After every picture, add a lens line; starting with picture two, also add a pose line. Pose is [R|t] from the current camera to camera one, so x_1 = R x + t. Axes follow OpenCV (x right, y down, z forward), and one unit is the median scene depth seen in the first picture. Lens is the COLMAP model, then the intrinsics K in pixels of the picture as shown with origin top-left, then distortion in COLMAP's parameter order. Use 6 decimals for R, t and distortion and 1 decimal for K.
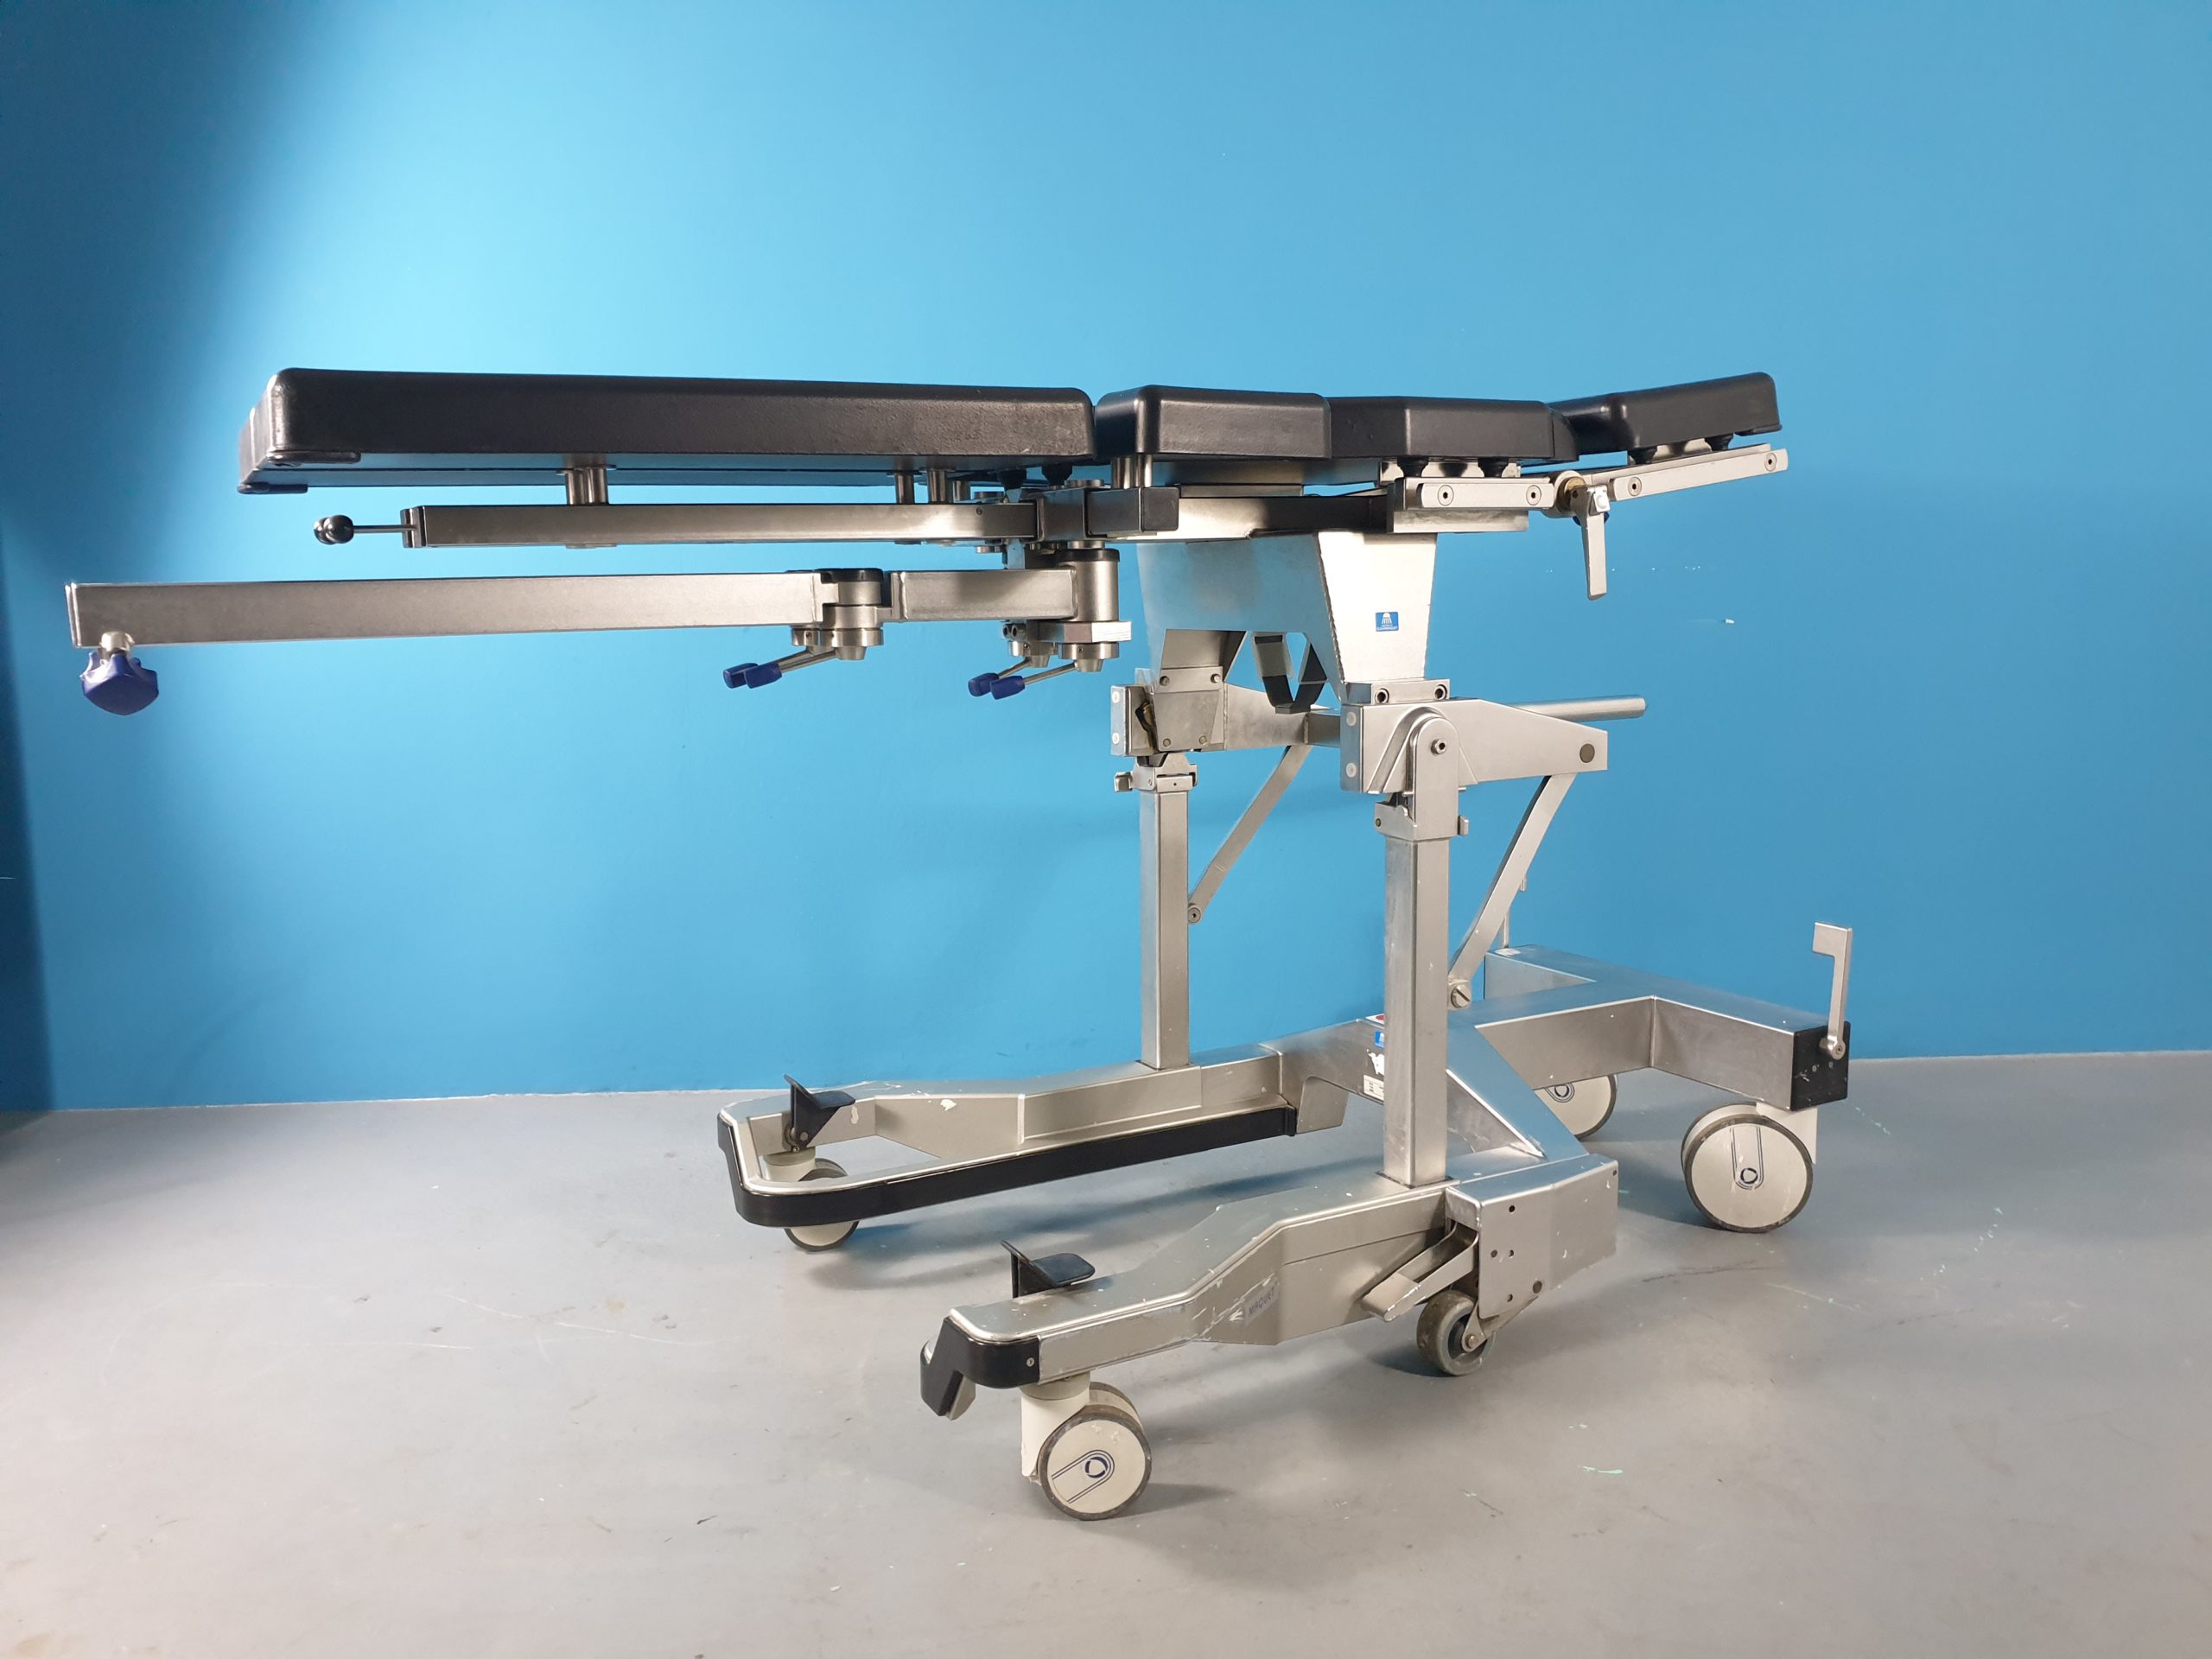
lens RADIAL K [[1706.3, 0, 1070.3], [0, 1706.3, 830.0], [0, 0, 1]] dist [0.045752, -0.118223]
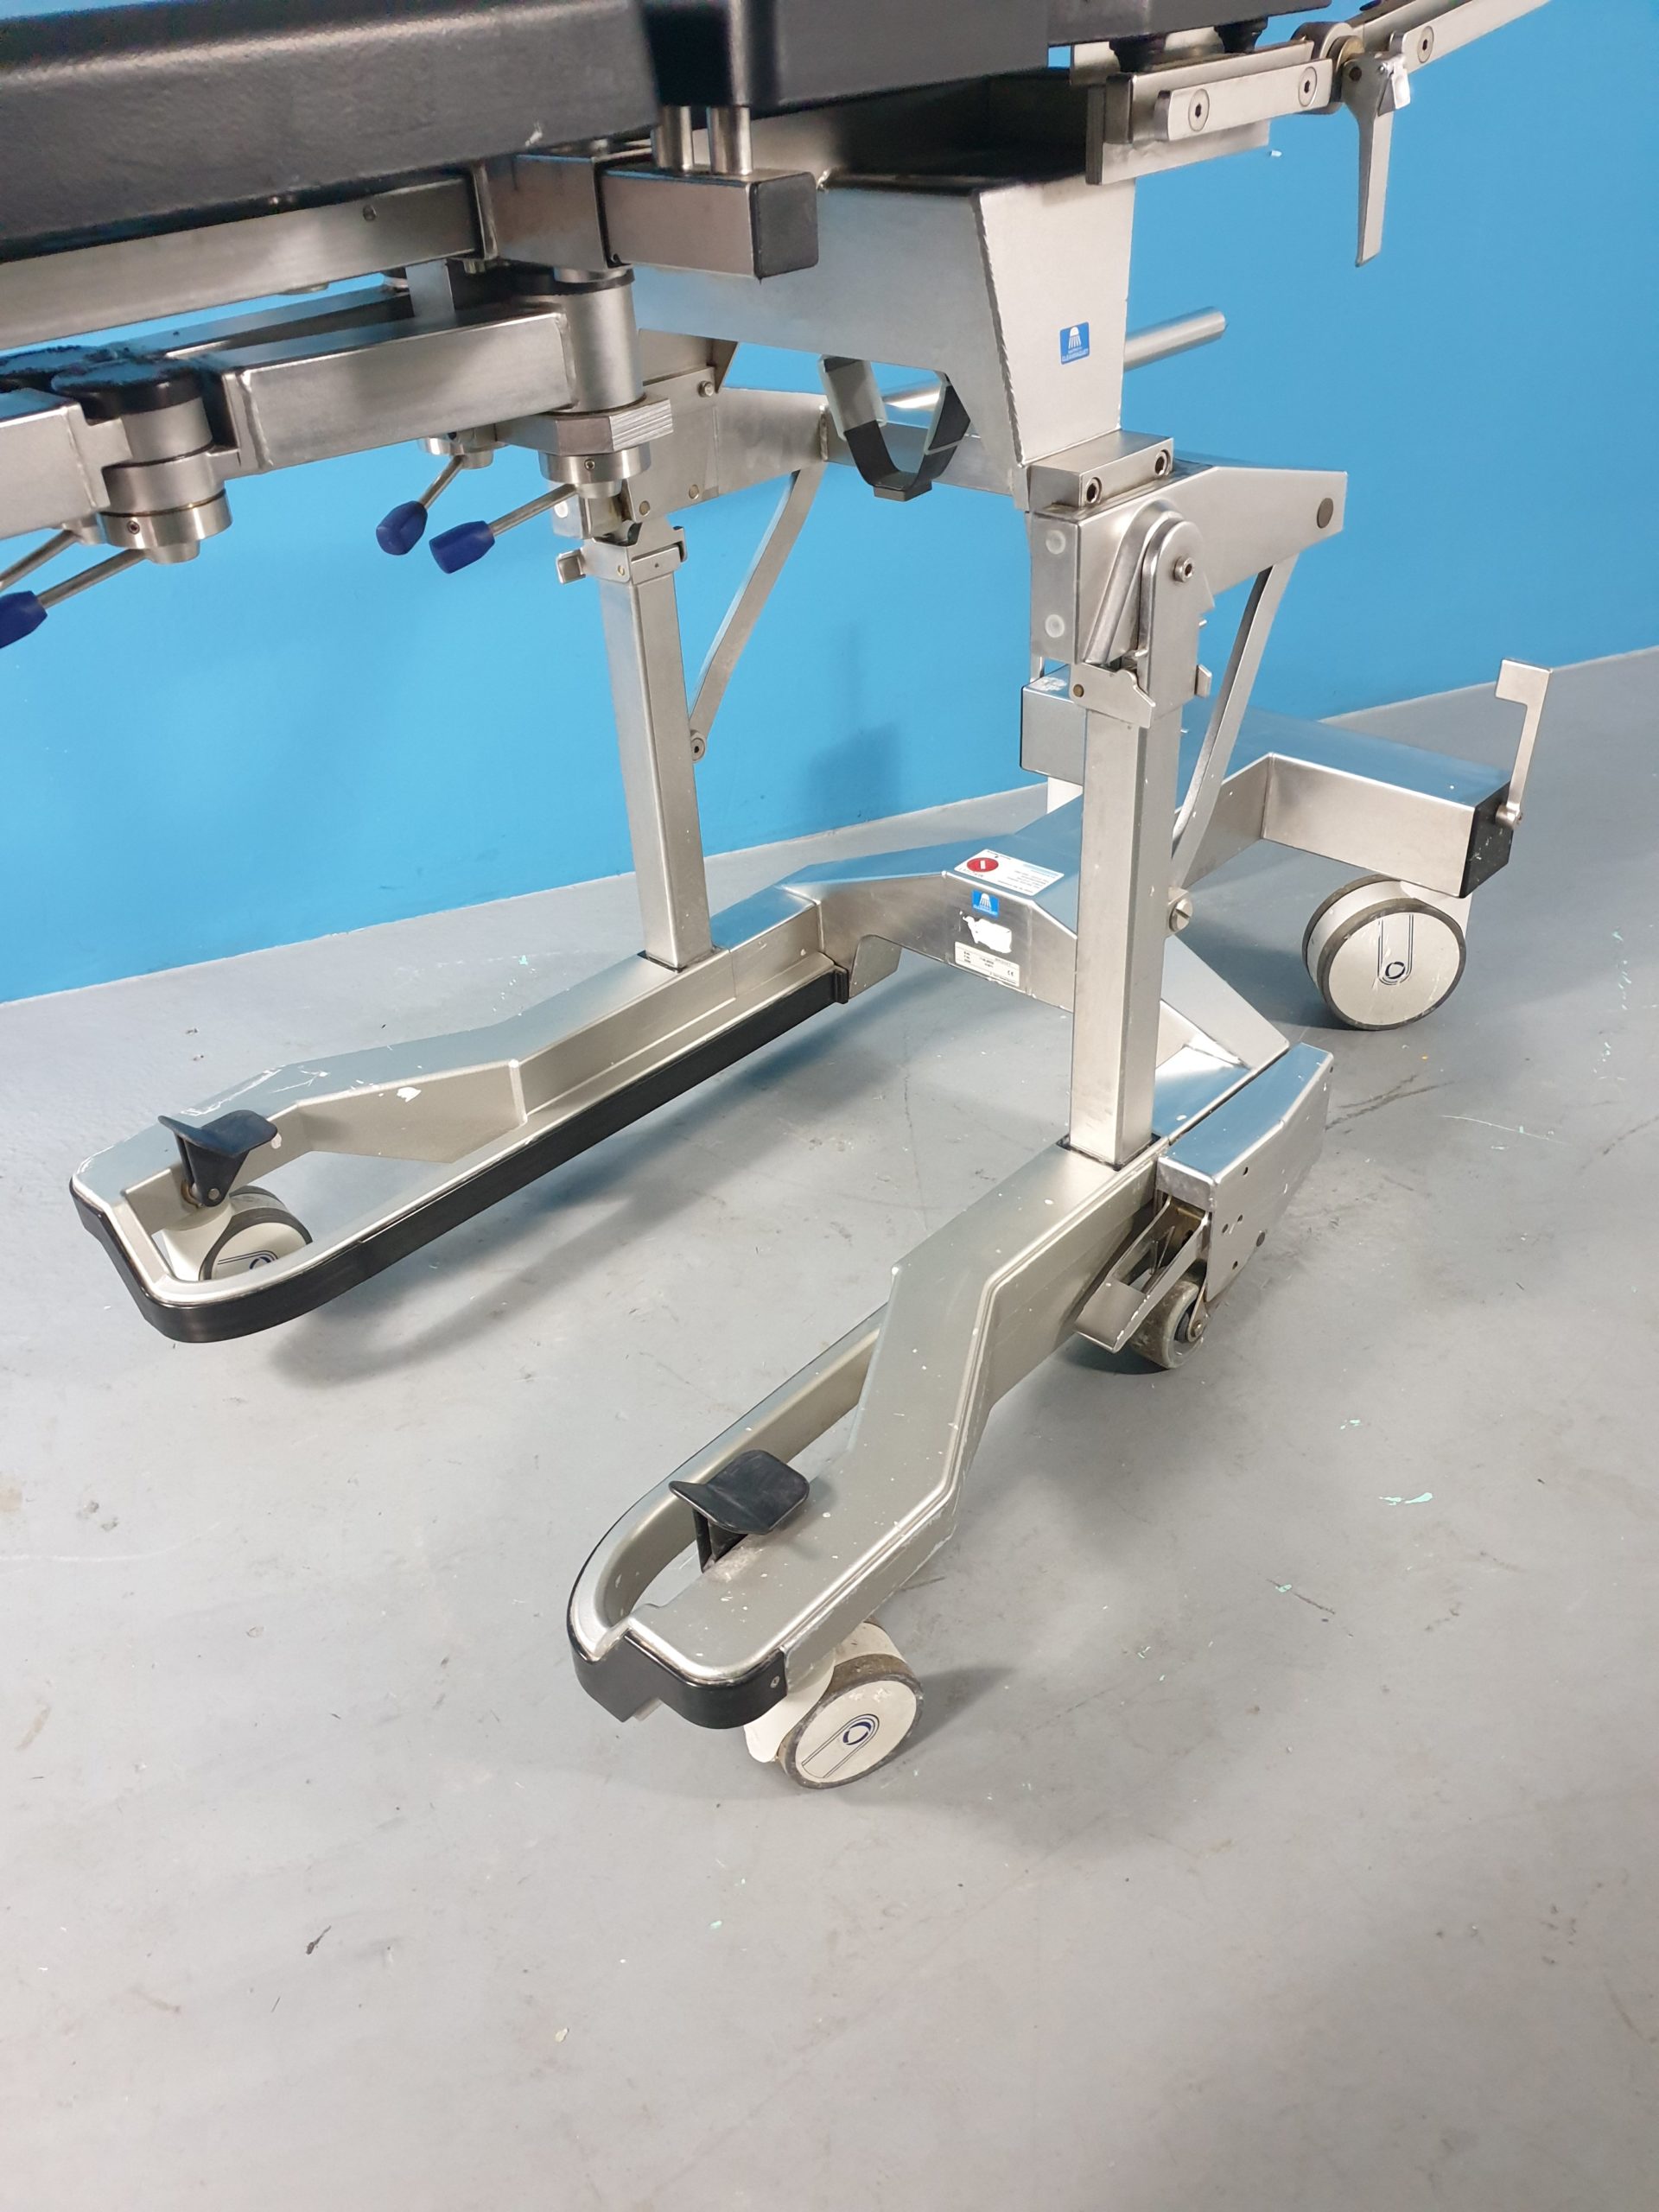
lens RADIAL K [[1717.1, 0, 829.5], [0, 1717.1, 1106.0], [0, 0, 1]] dist [-0.031689, 0.063422]
pose [[0.945140, -0.212405, 0.248183, -0.100815], [0.082700, 0.890577, 0.447250, -0.160438], [-0.316024, -0.402189, 0.859286, 0.411420]]
